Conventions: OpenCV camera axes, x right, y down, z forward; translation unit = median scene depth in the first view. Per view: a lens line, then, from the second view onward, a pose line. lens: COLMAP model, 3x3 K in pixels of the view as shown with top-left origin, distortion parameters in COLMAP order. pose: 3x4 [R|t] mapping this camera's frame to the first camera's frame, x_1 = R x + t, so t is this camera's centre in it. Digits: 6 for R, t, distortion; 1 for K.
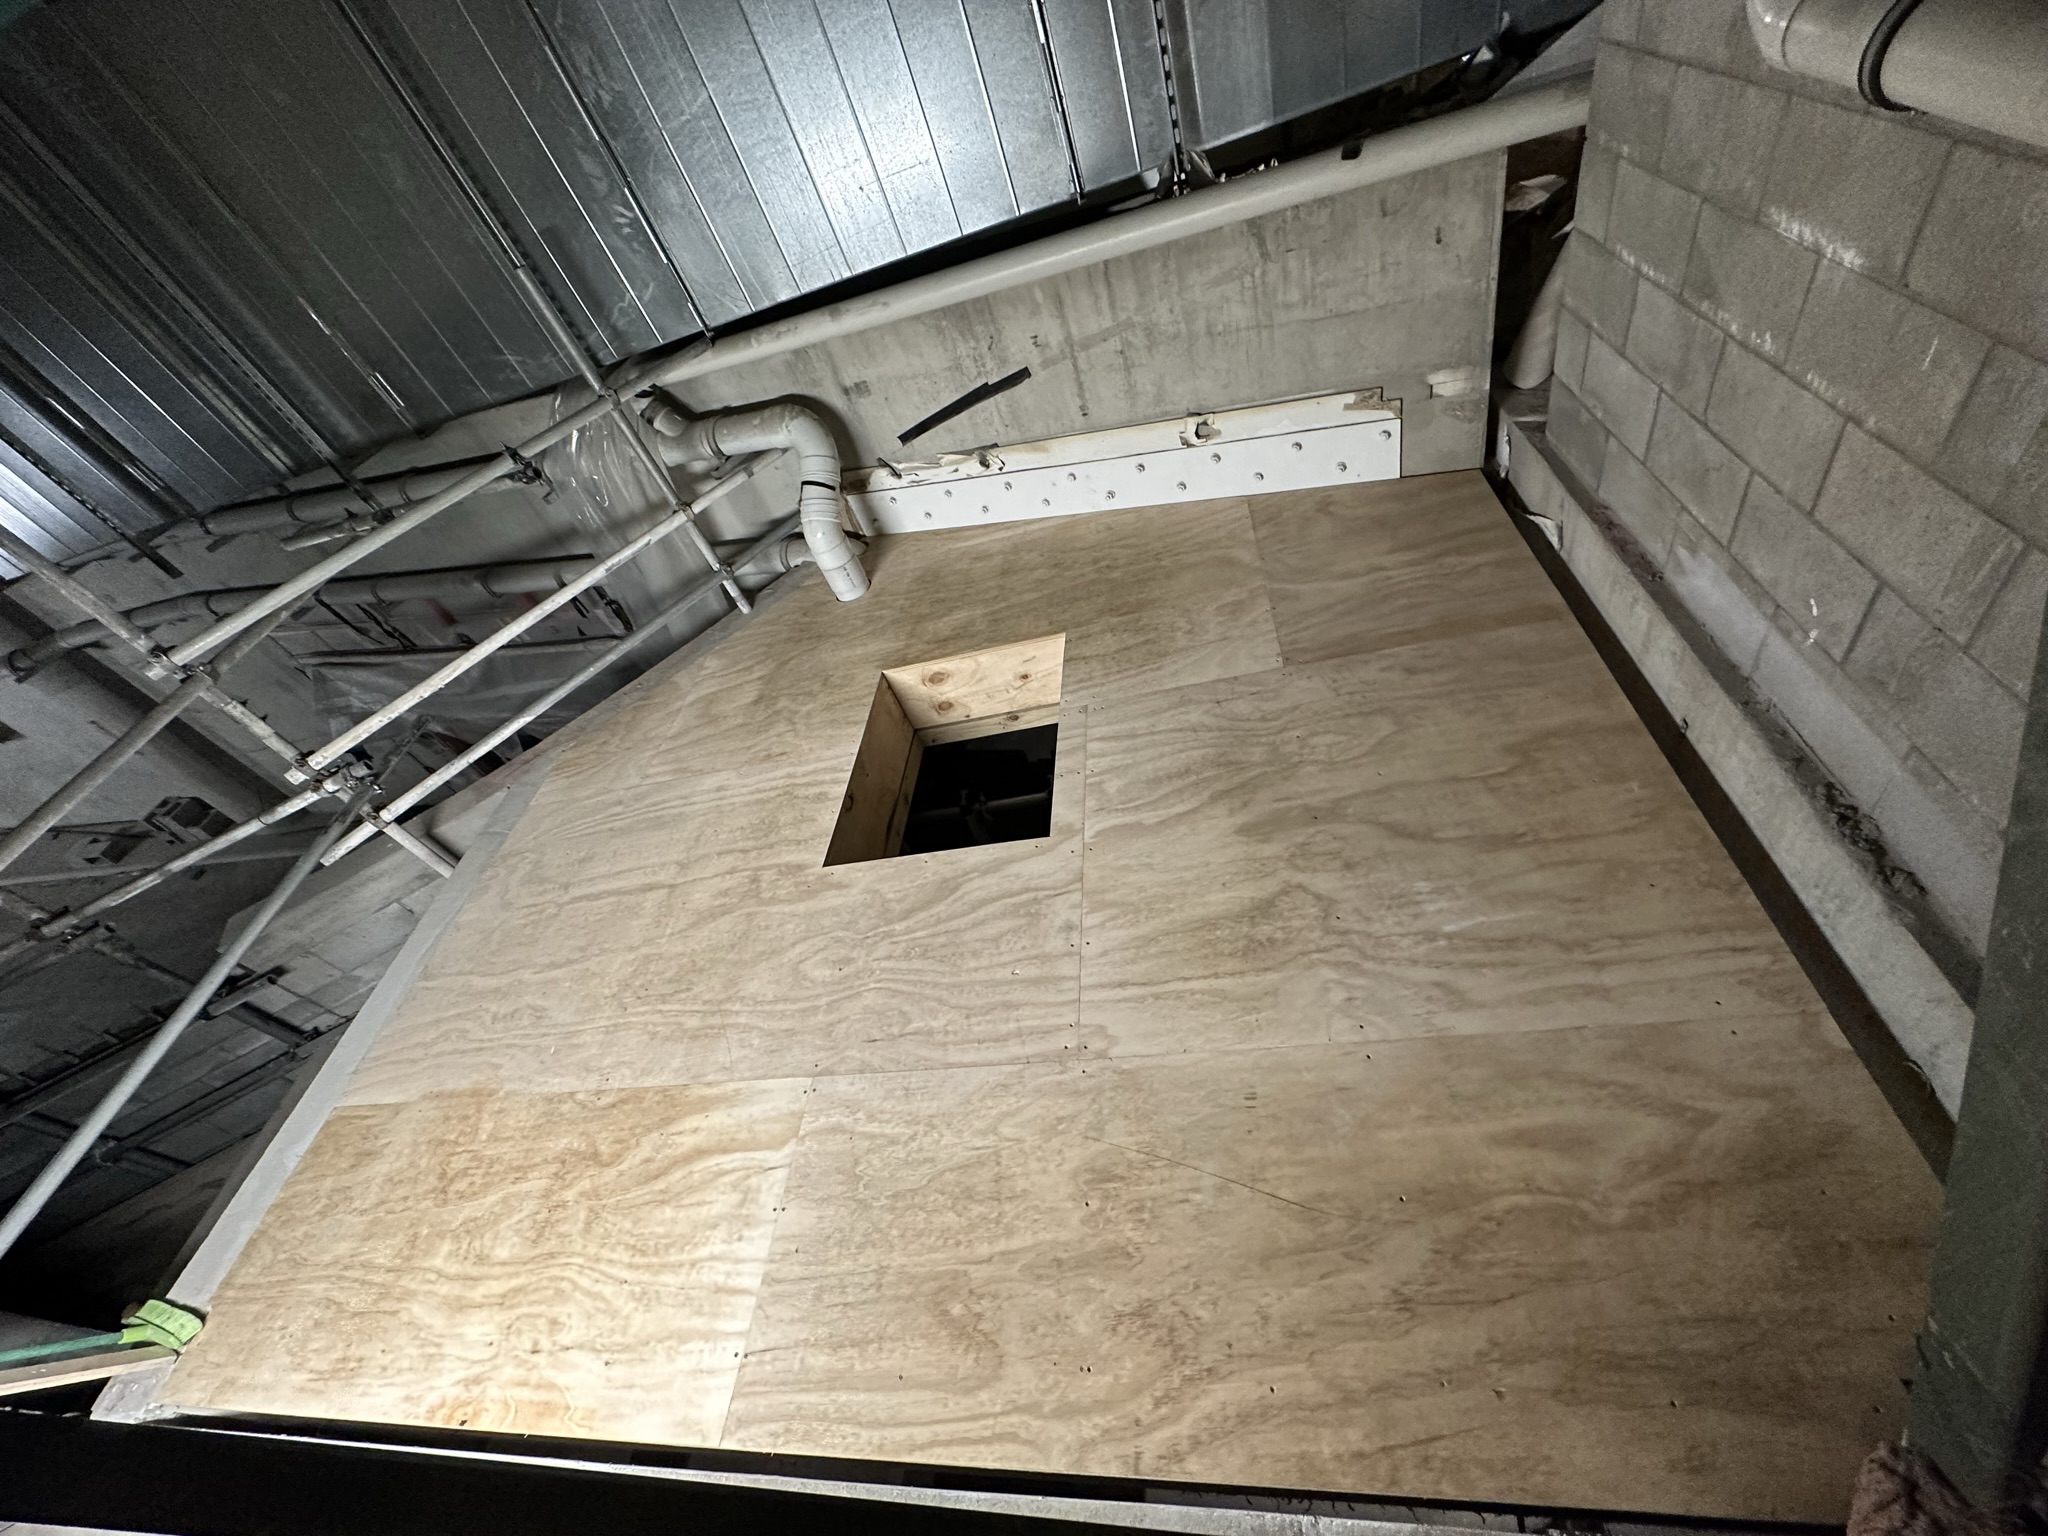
lens RADIAL K [[808.1, 0, 1024.0], [0, 808.1, 768.0], [0, 0, 1]] dist [-0.001220, 0.000102]
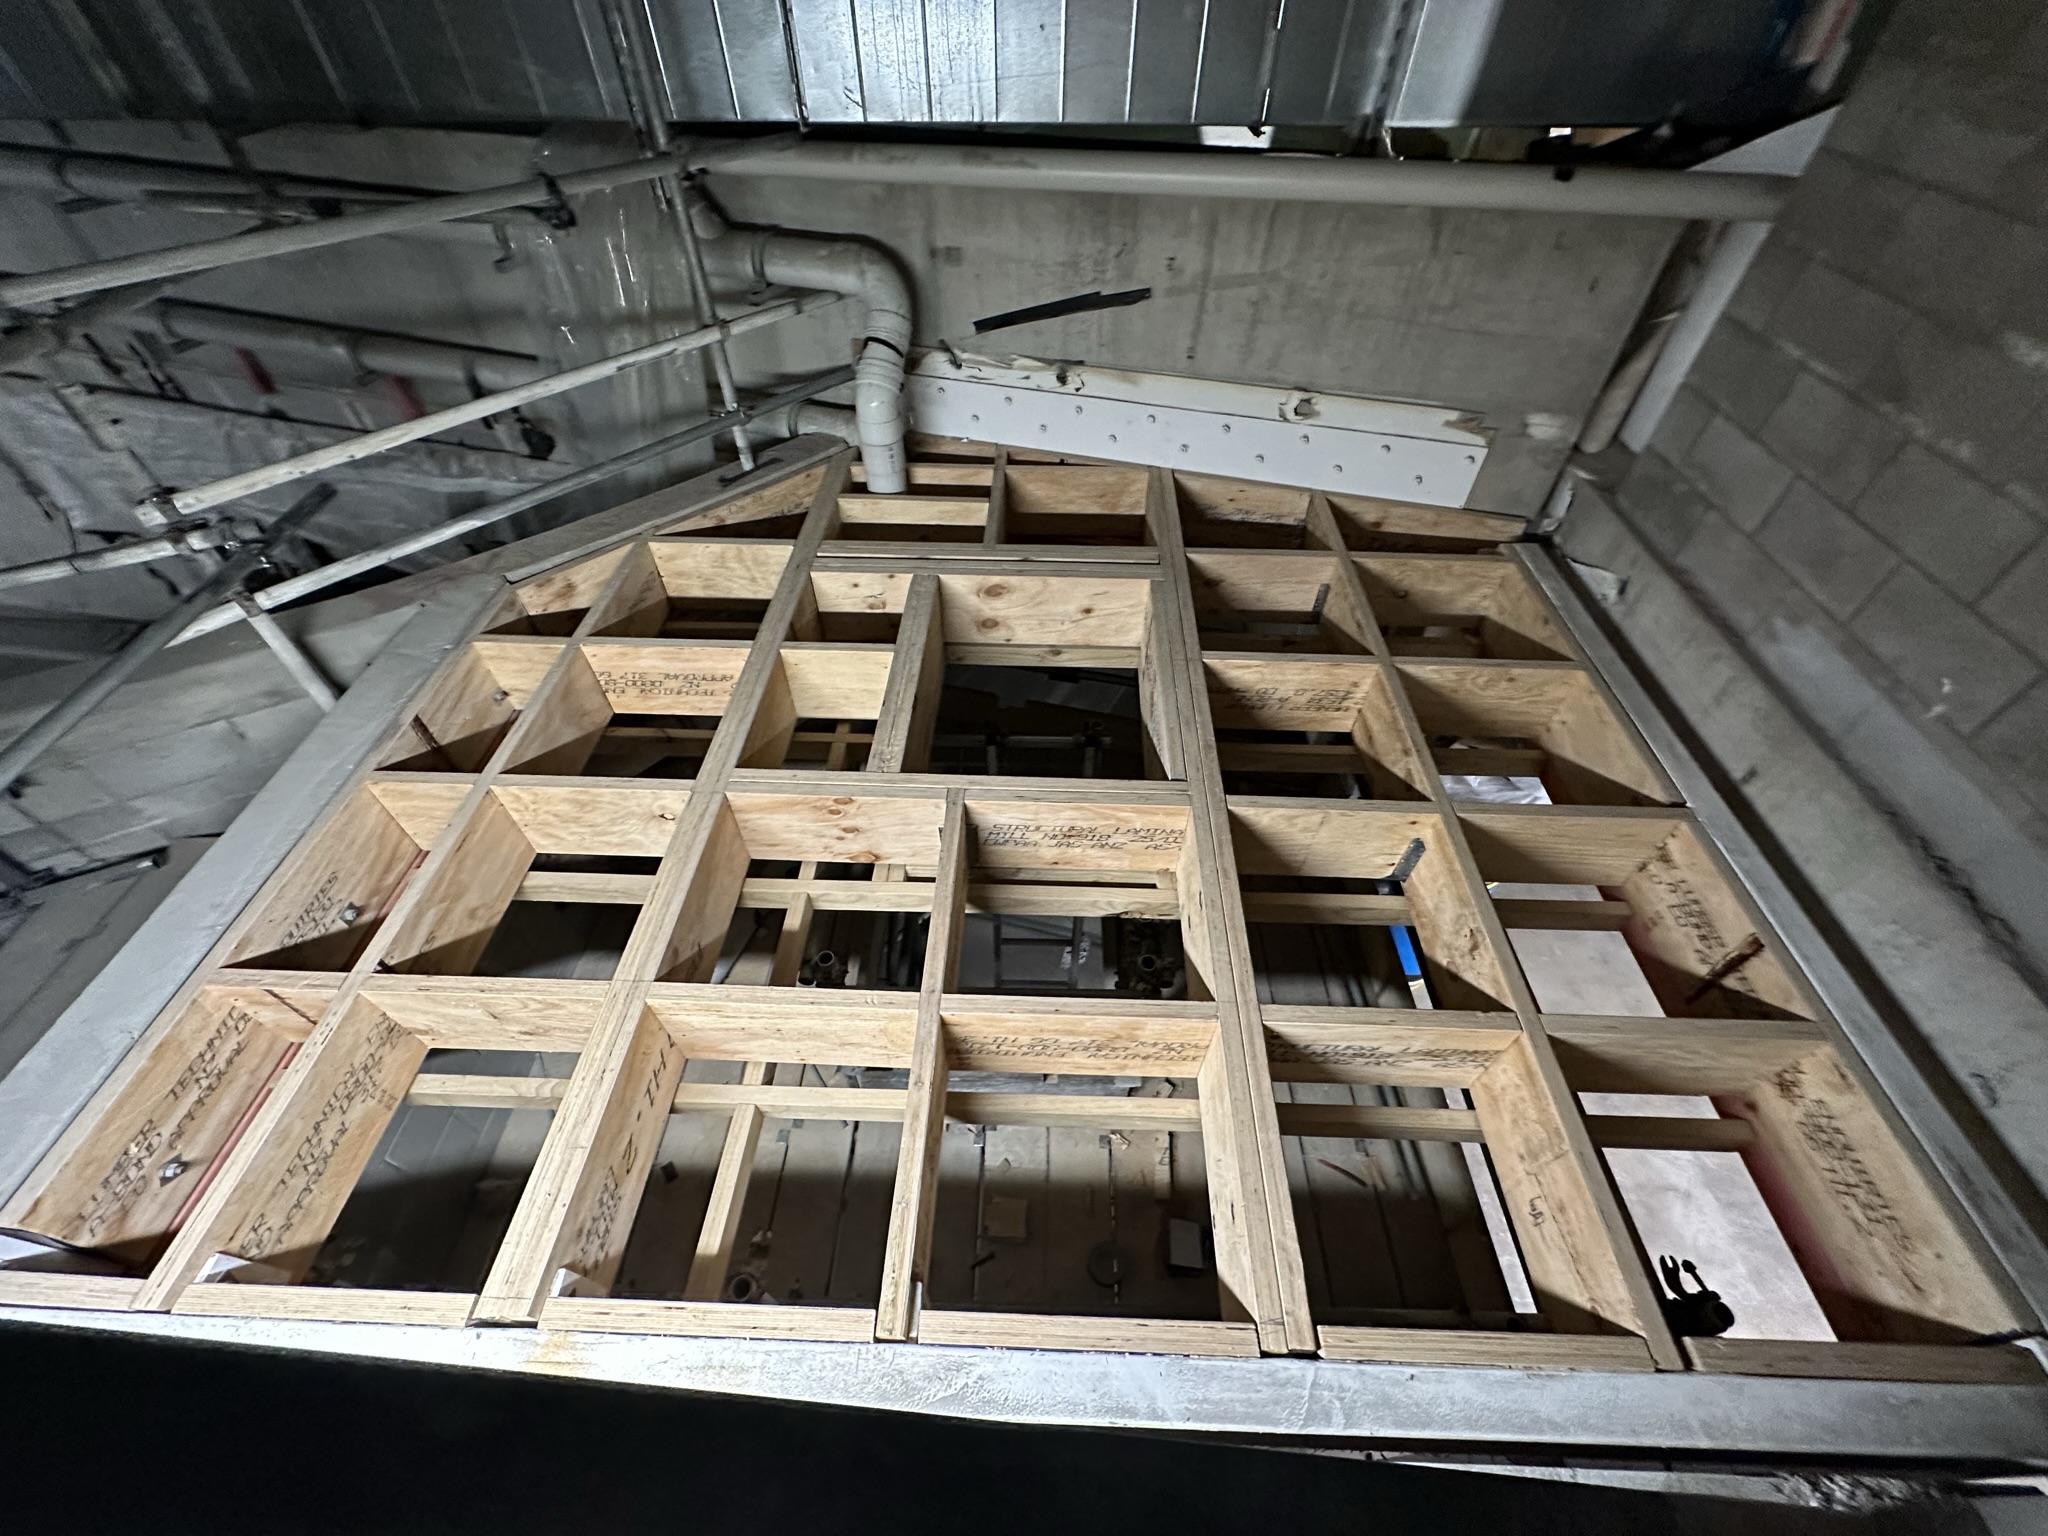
lens RADIAL K [[808.1, 0, 1024.0], [0, 808.1, 768.0], [0, 0, 1]] dist [-0.001220, 0.000102]
pose [[0.952510, 0.177367, 0.247521, -0.271273], [-0.184253, 0.982867, 0.004744, 0.076623], [-0.242438, -0.050125, 0.968871, 0.094518]]
